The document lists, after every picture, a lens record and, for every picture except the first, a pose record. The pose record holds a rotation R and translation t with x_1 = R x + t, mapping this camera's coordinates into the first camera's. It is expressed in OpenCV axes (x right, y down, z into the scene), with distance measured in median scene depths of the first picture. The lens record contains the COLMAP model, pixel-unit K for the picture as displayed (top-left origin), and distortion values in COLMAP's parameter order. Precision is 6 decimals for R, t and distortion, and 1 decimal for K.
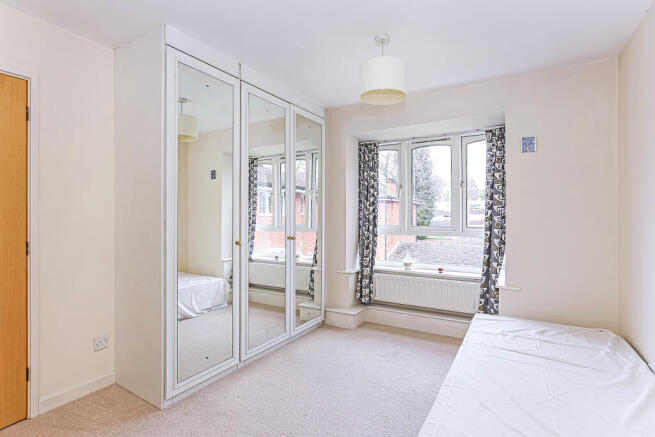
lens RADIAL K [[351.4, 0, 327.5], [0, 351.4, 218.5], [0, 0, 1]] dist [0.000312, 0.050643]
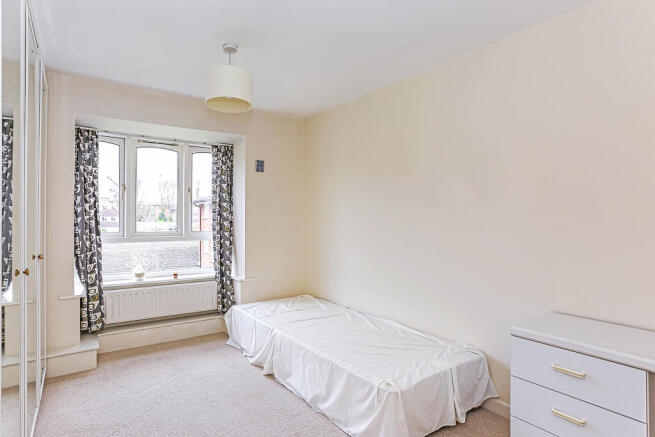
lens RADIAL K [[324.8, 0, 337.1], [0, 324.8, 218.1], [0, 0, 1]] dist [-0.038106, 0.037989]
pose [[0.439314, 0.007439, 0.898303, -0.302803], [0.007461, 0.999901, -0.011929, -0.001182], [-0.898302, 0.011942, 0.439215, 0.188777]]
